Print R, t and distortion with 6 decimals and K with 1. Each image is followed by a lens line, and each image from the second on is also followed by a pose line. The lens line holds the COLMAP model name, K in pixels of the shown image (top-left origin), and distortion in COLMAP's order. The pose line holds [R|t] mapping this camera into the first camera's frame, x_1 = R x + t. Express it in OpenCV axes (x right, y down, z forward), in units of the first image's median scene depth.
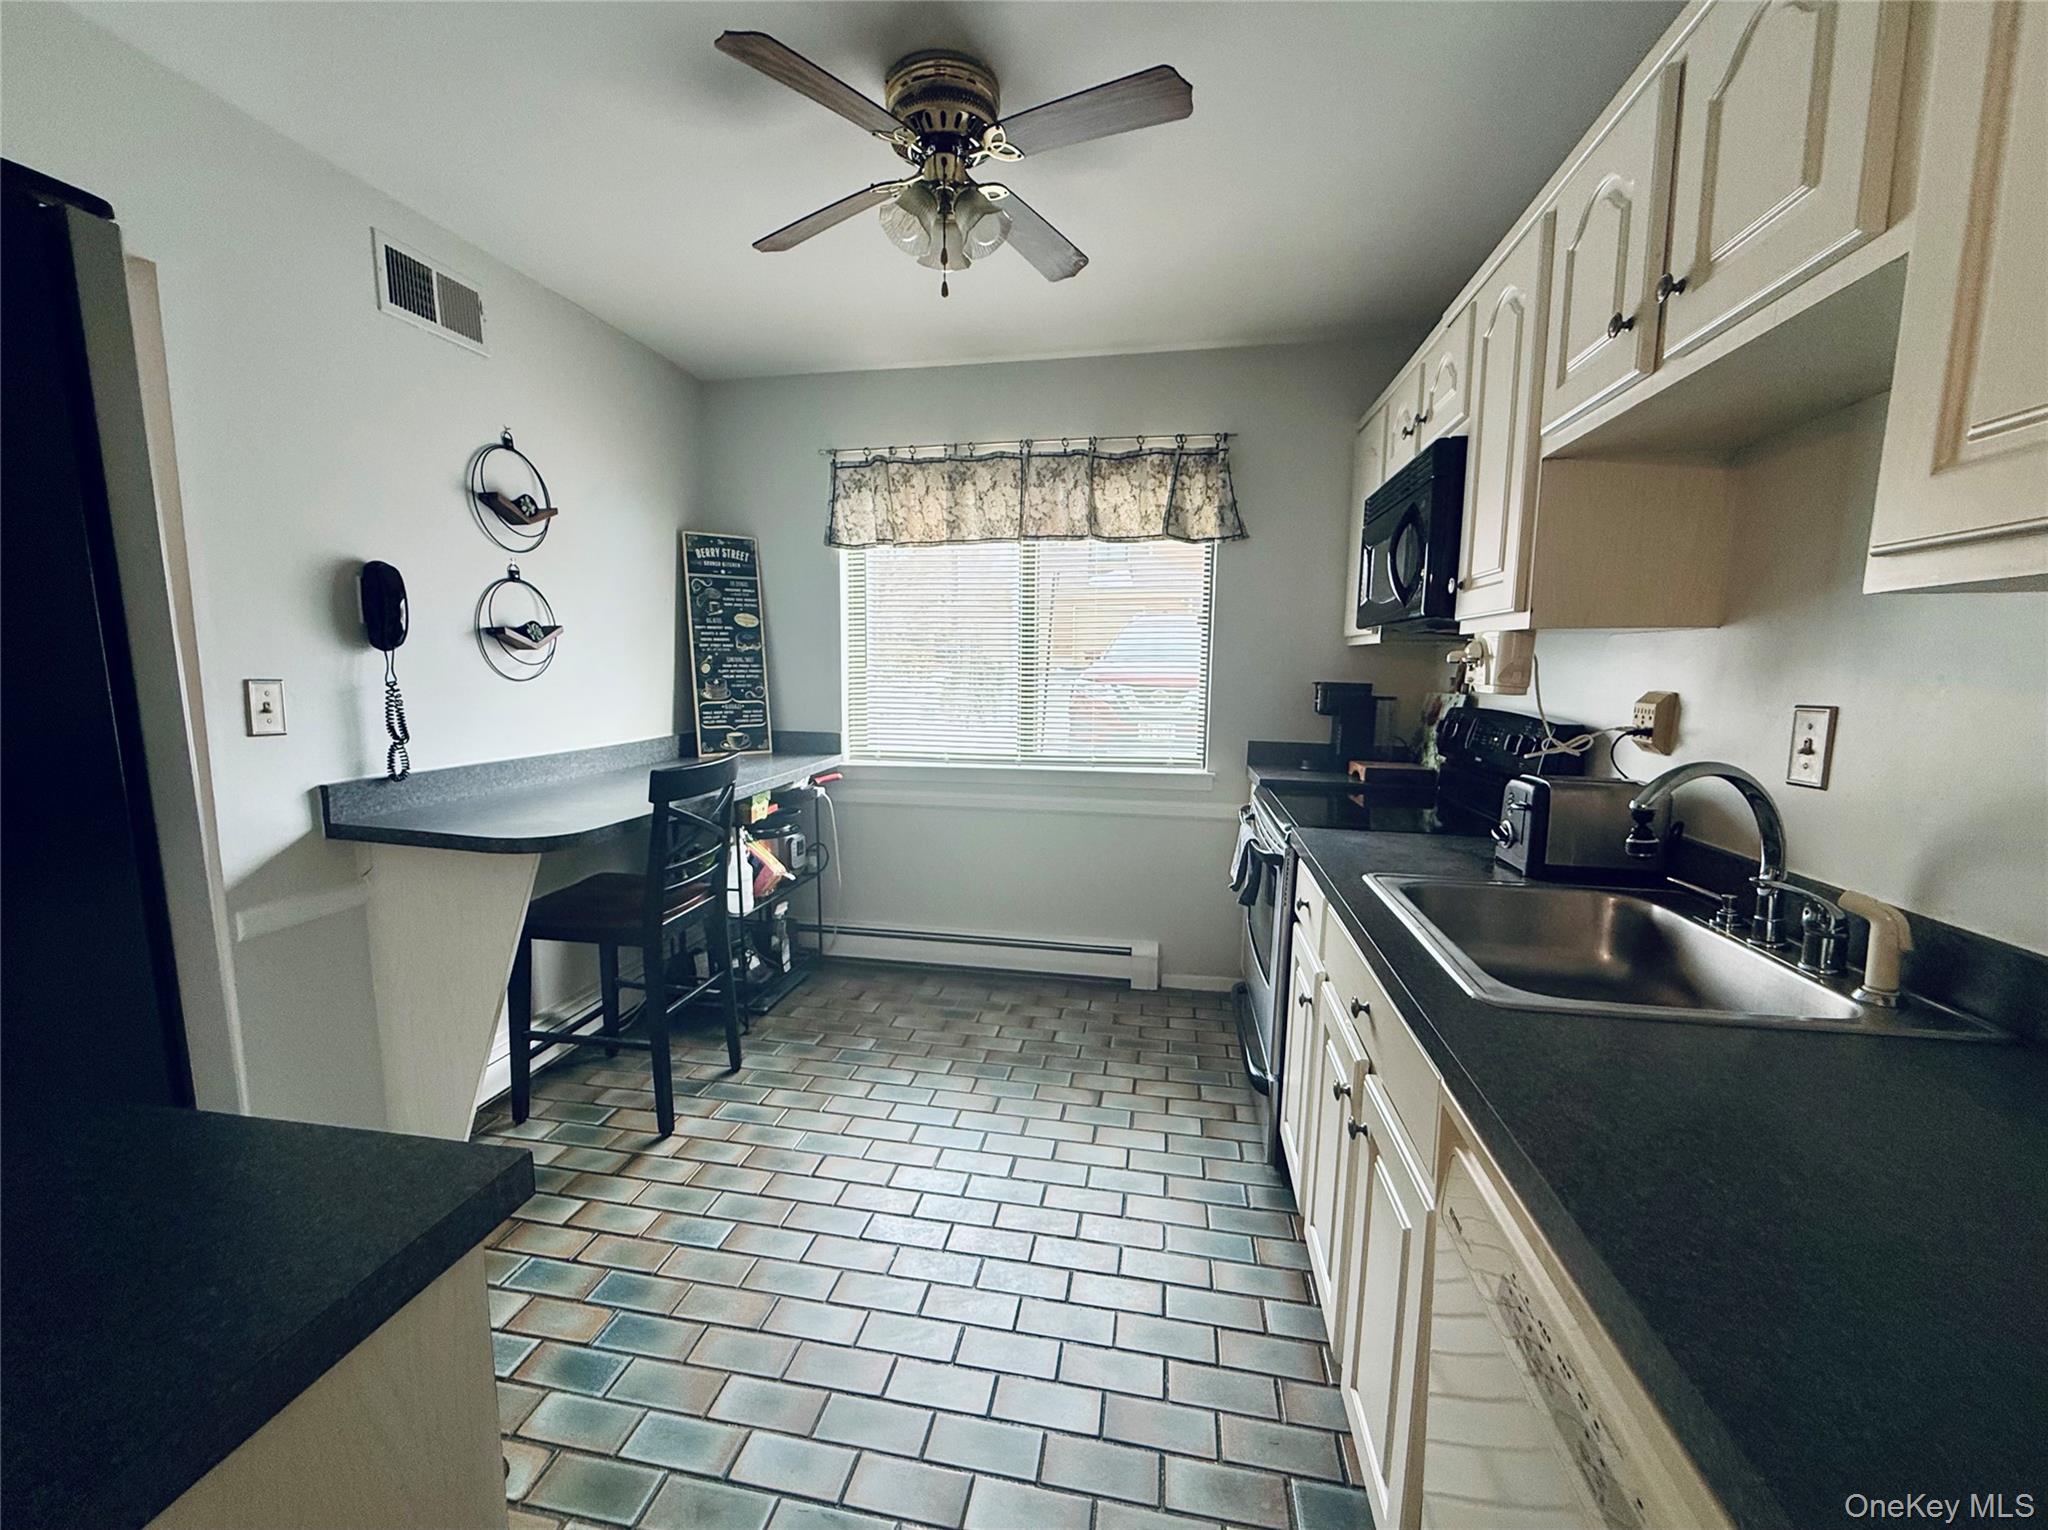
lens RADIAL K [[829.2, 0, 1011.0], [0, 829.2, 771.5], [0, 0, 1]] dist [0.000160, -0.000193]
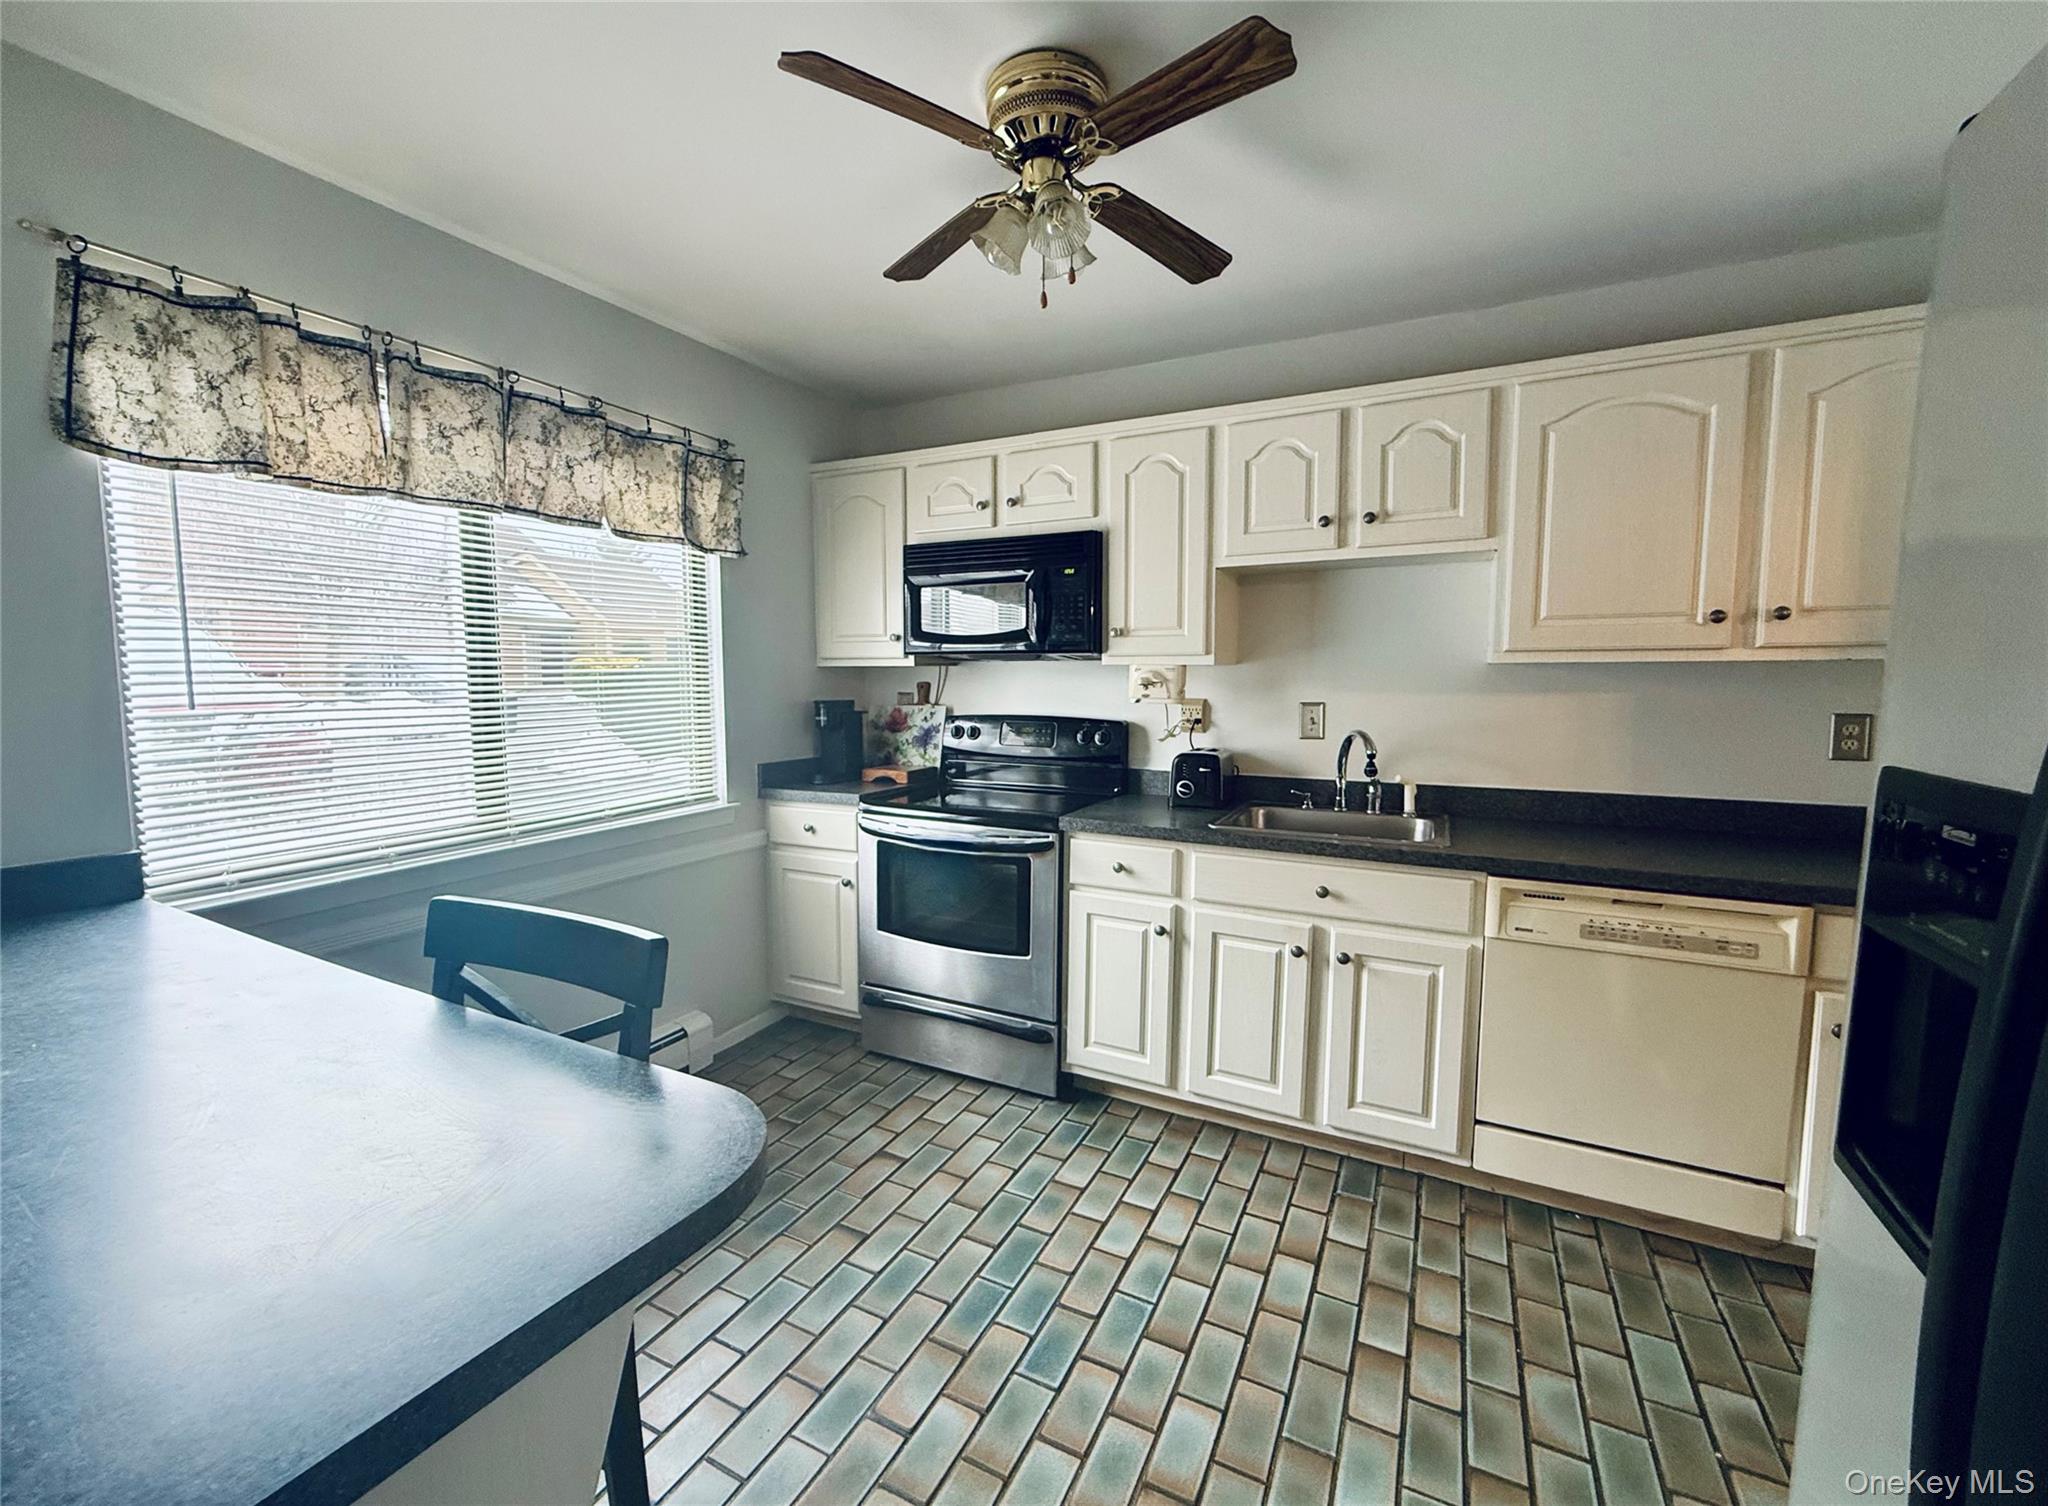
lens RADIAL K [[829.2, 0, 1012.8], [0, 829.2, 745.5], [0, 0, 1]] dist [0.000160, -0.000193]
pose [[0.292919, -0.094572, 0.951449, -0.543430], [0.126083, 0.990227, 0.059609, -0.078294], [-0.947788, 0.102501, 0.301980, 0.425019]]
